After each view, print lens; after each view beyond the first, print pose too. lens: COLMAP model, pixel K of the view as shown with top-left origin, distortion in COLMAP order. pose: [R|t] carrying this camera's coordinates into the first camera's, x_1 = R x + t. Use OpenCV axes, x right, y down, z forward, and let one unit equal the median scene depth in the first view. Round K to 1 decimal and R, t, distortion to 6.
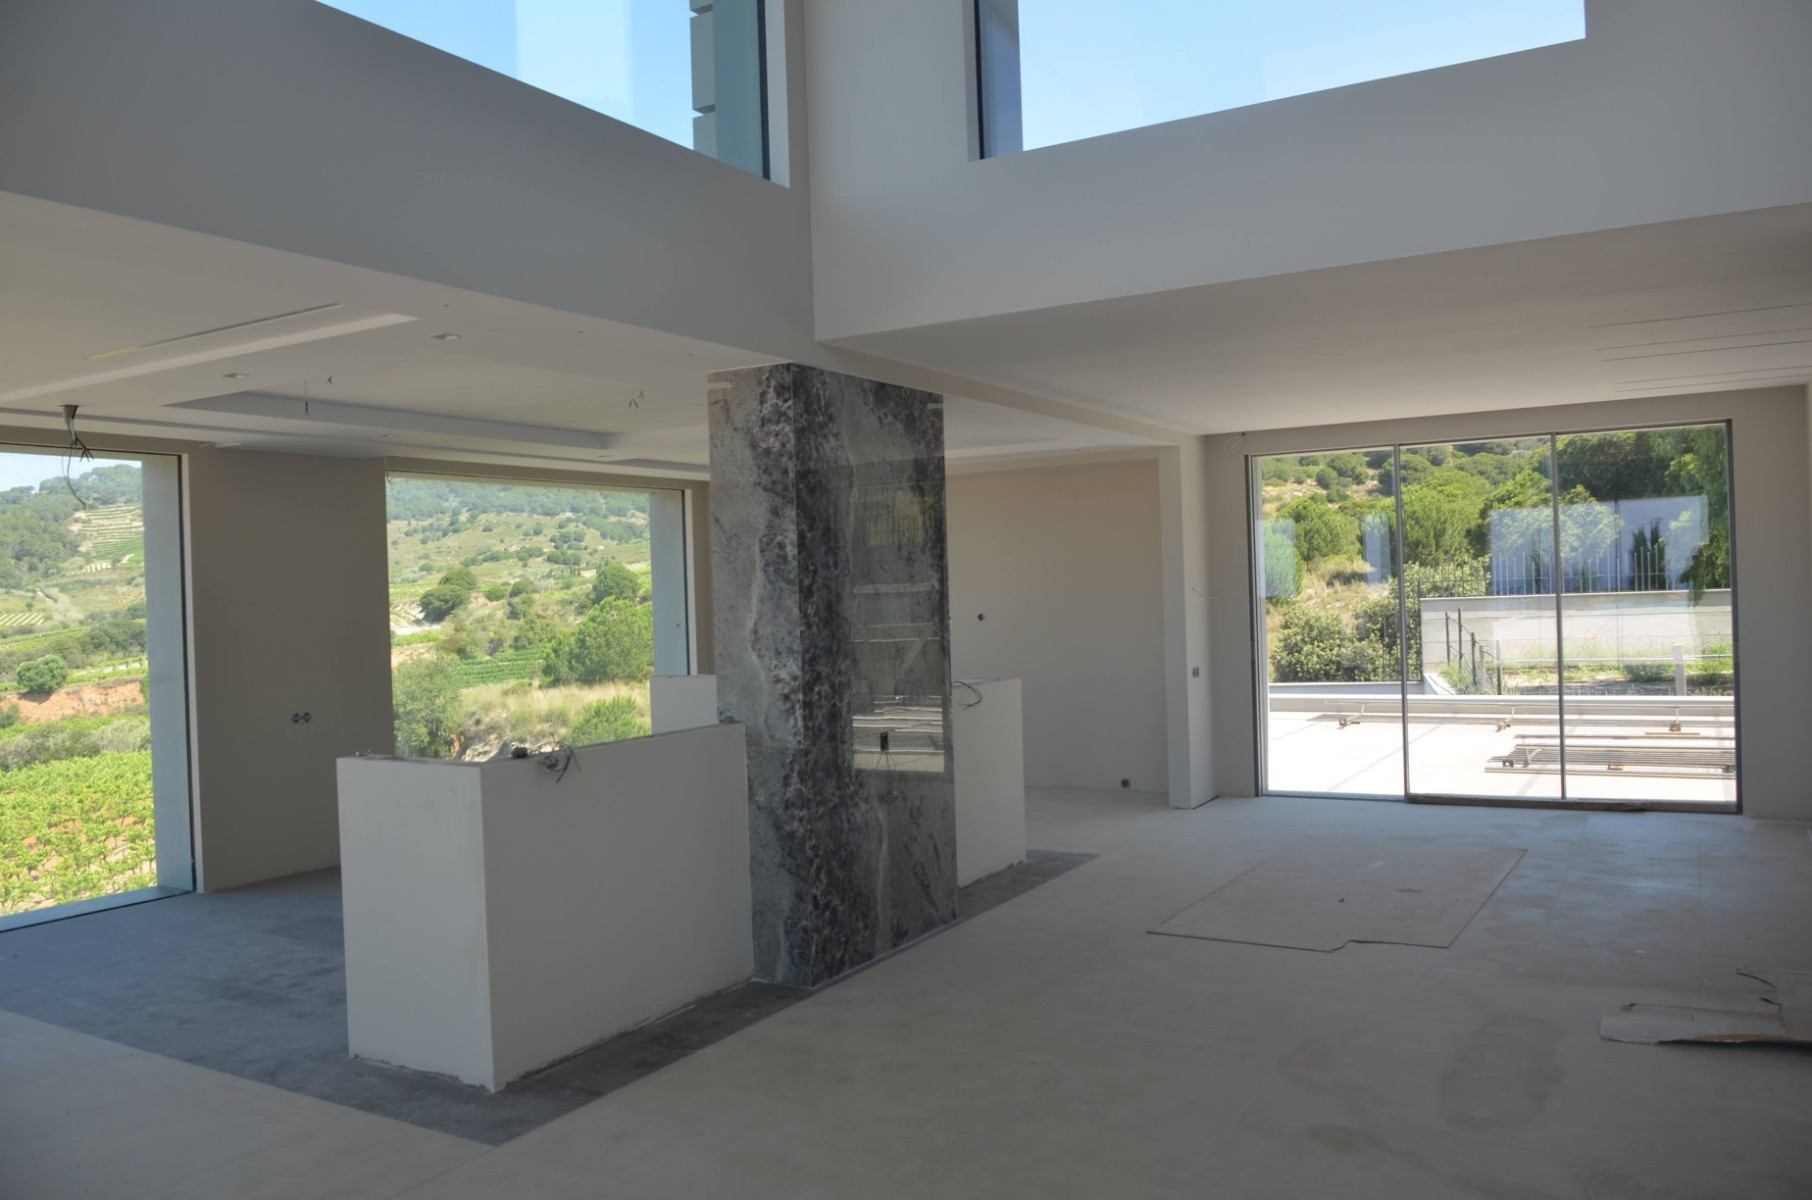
lens RADIAL K [[1372.1, 0, 906.0], [0, 1372.1, 600.0], [0, 0, 1]] dist [-0.067735, 0.026710]
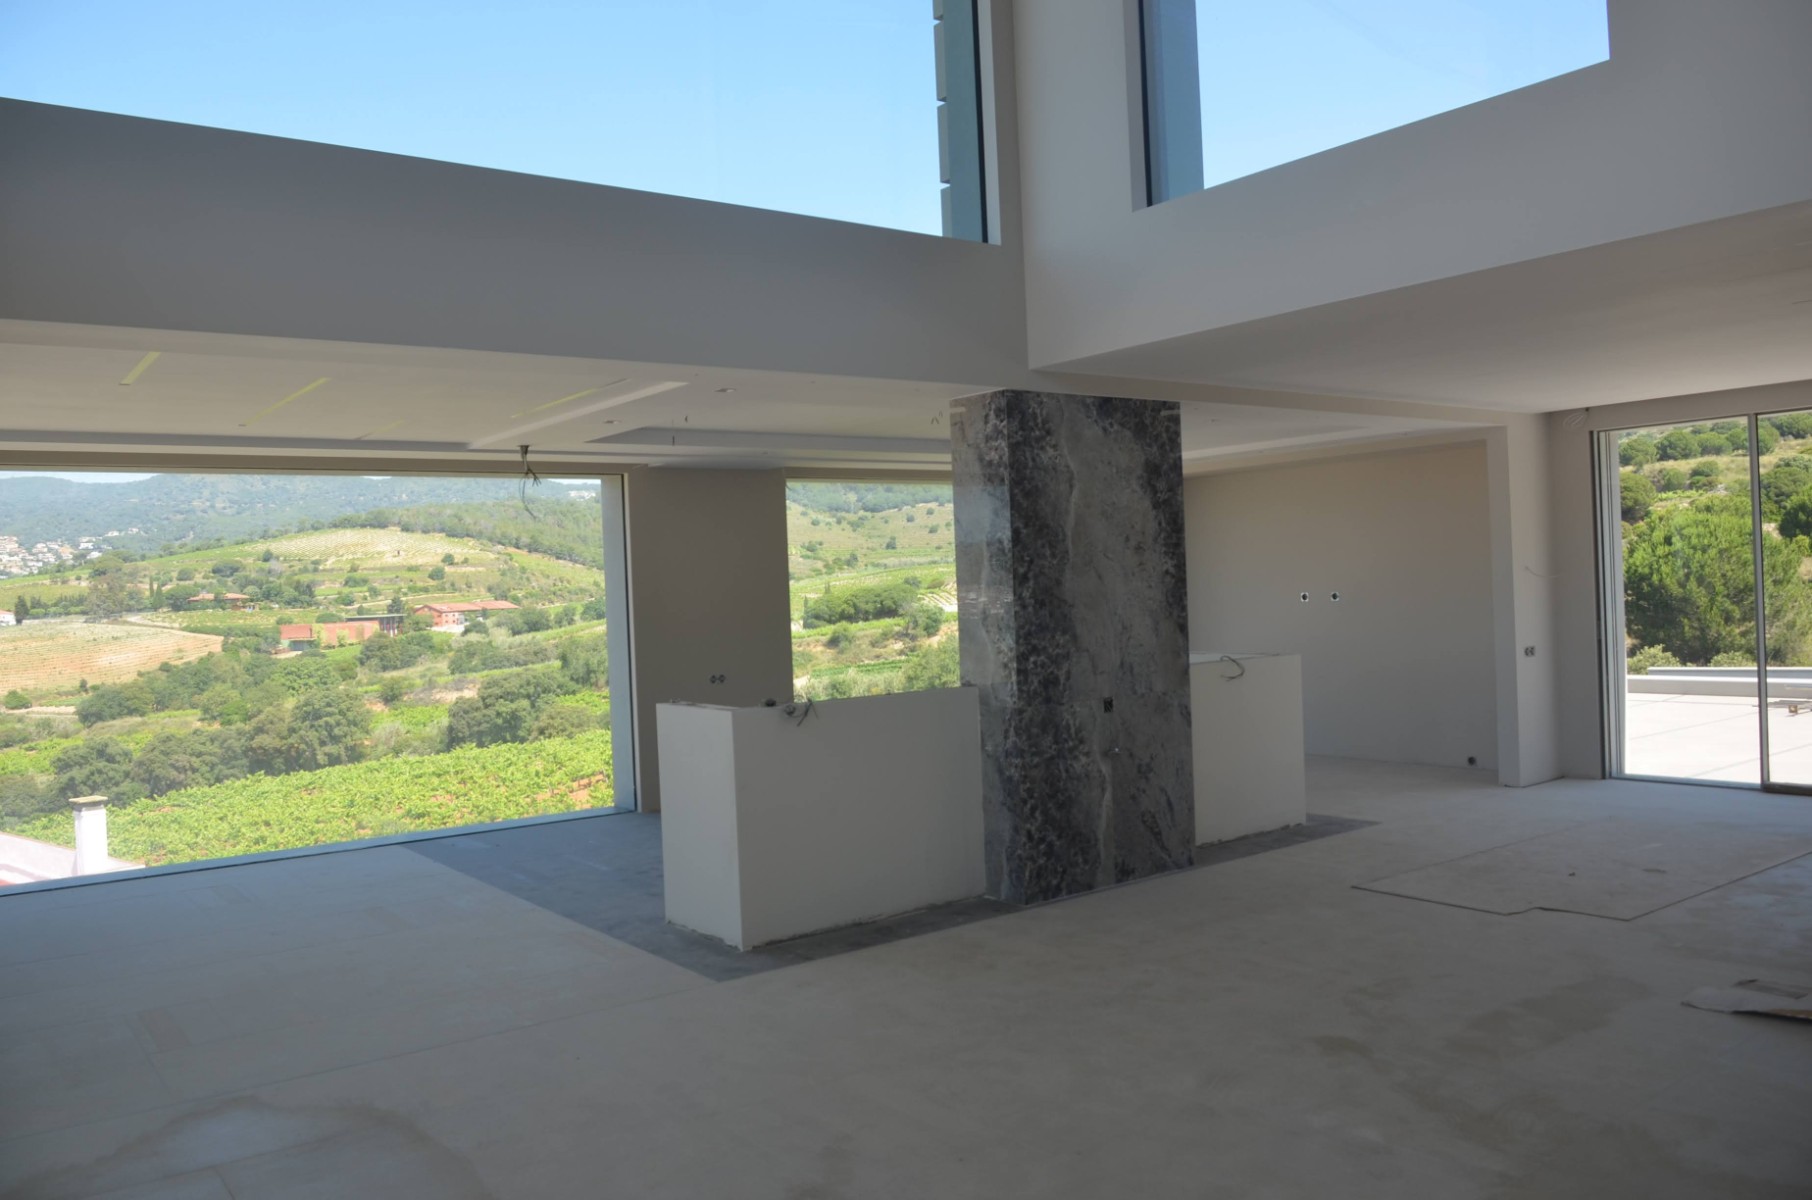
lens RADIAL K [[1372.1, 0, 906.0], [0, 1372.1, 600.0], [0, 0, 1]] dist [-0.067735, 0.026710]
pose [[0.923051, -0.001401, -0.384674, 0.292633], [0.007840, 0.999854, 0.015172, -0.006001], [0.384597, -0.017021, 0.922928, -0.150971]]
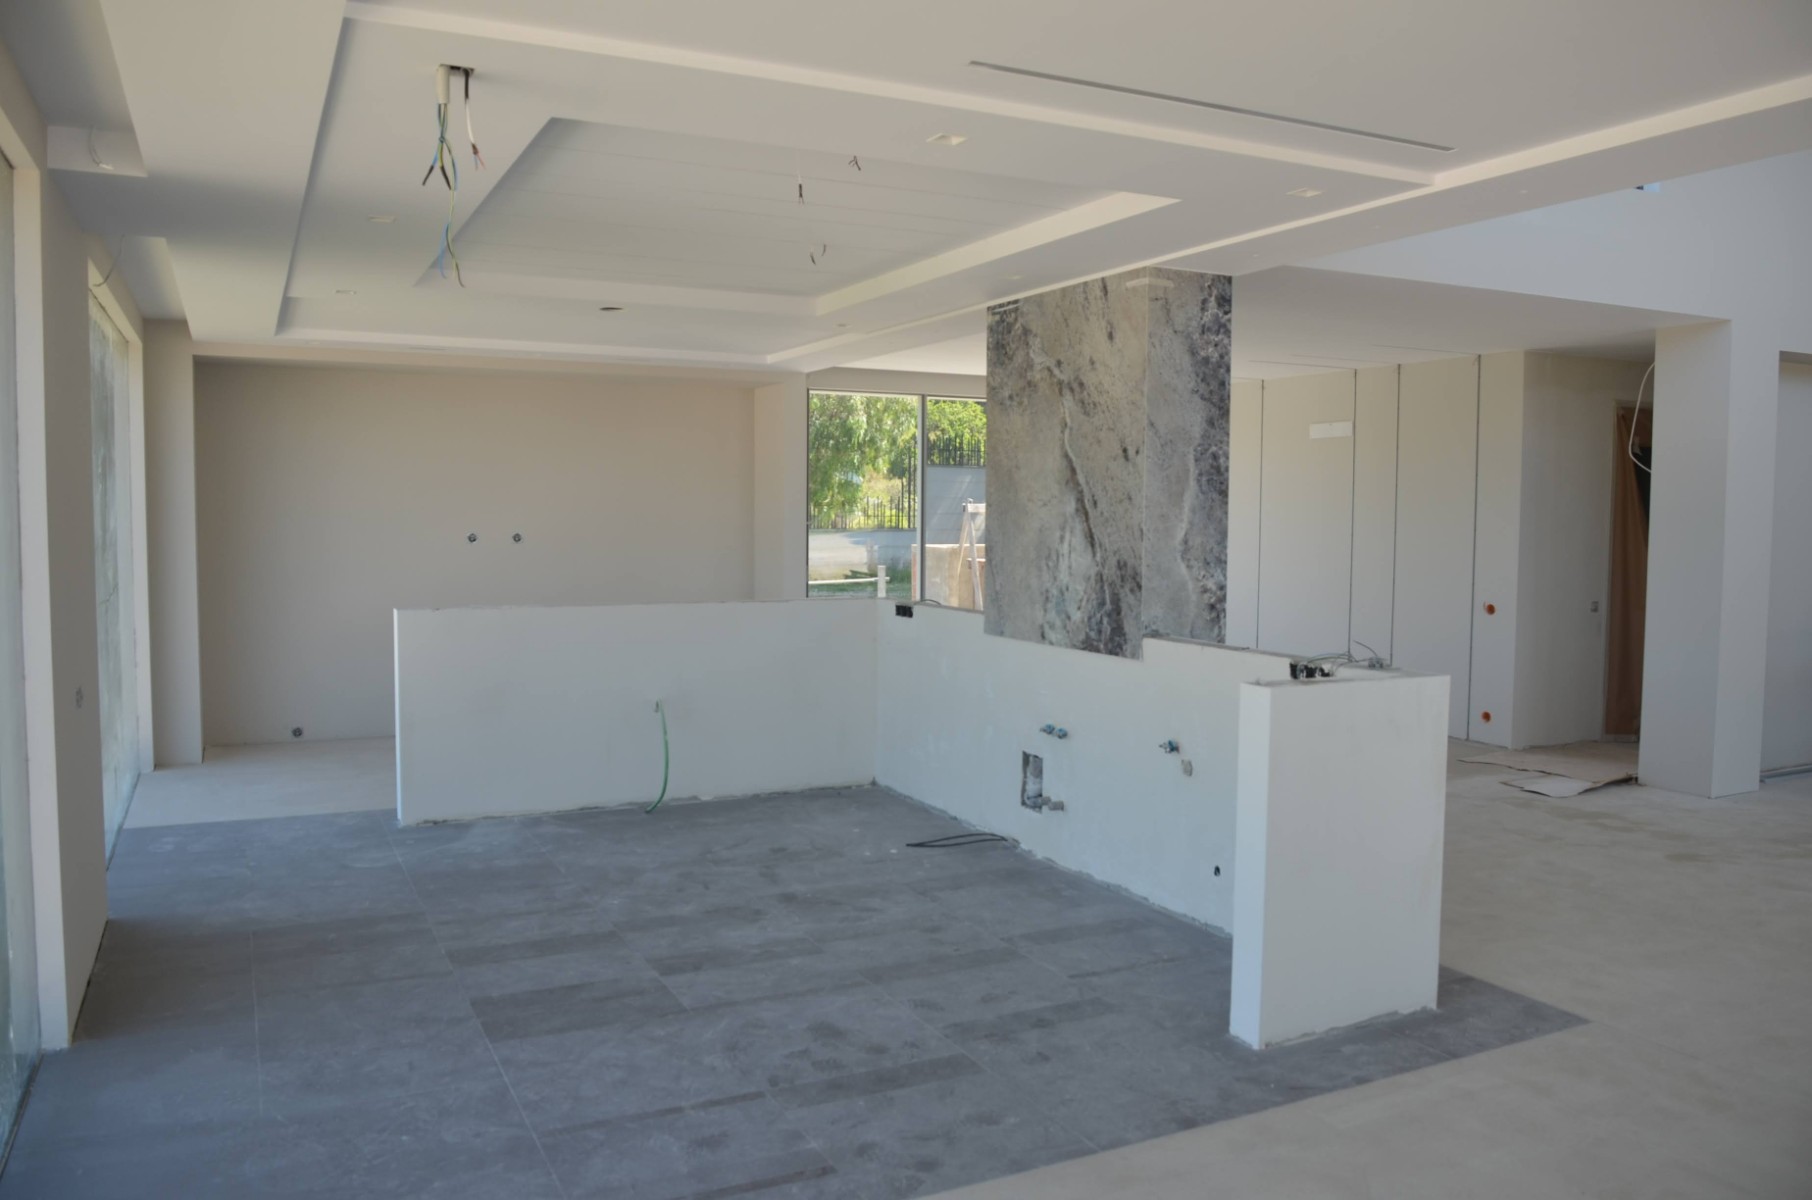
lens RADIAL K [[1372.1, 0, 906.0], [0, 1372.1, 600.0], [0, 0, 1]] dist [-0.067735, 0.026710]
pose [[0.540965, -0.022042, 0.840756, -1.036644], [-0.016435, 0.999189, 0.036770, 0.031810], [-0.840884, -0.033709, 0.540164, 0.631917]]
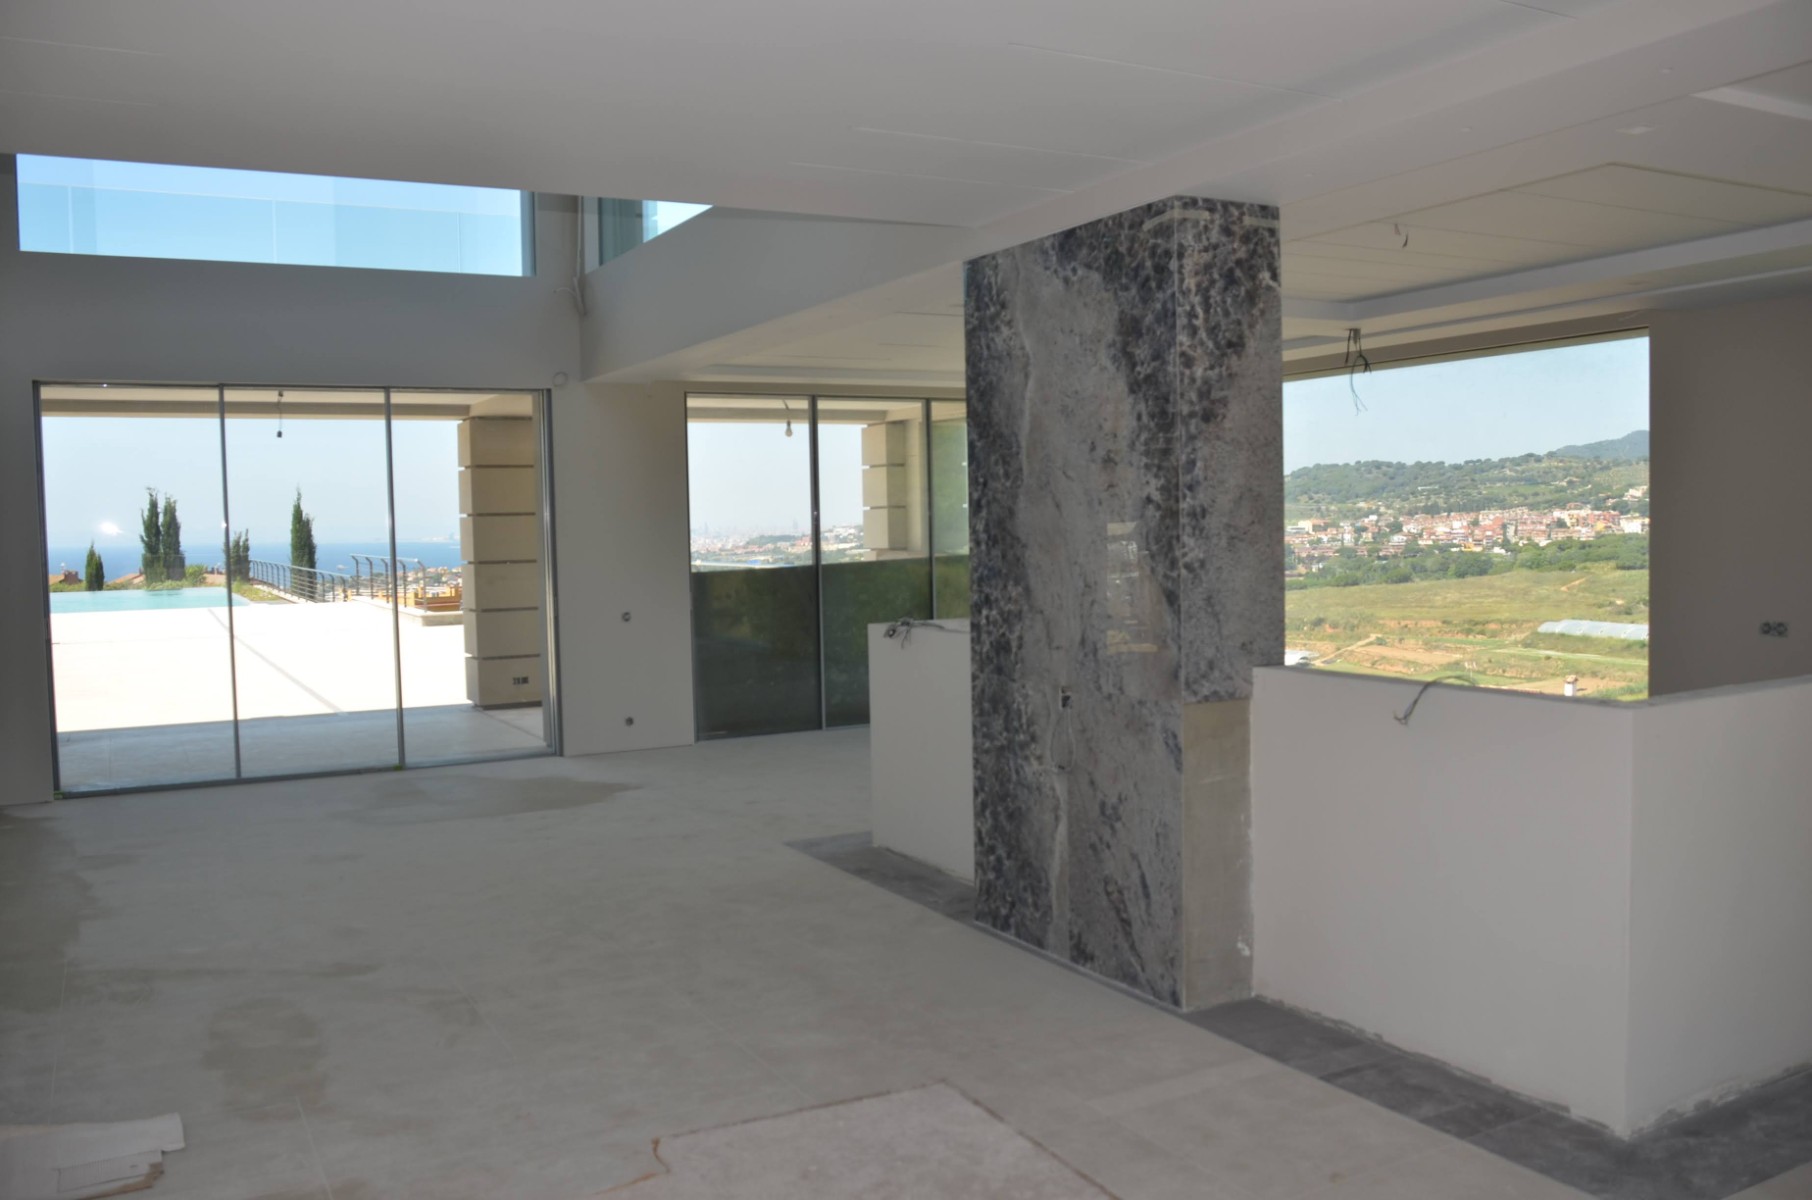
lens RADIAL K [[1463.8, 0, 906.0], [0, 1463.8, 600.0], [0, 0, 1]] dist [-0.090555, -0.000293]
pose [[-0.511787, 0.091346, -0.854242, 0.789311], [0.031556, 0.995659, 0.087563, -0.030442], [0.858533, 0.017858, -0.512448, 1.441236]]
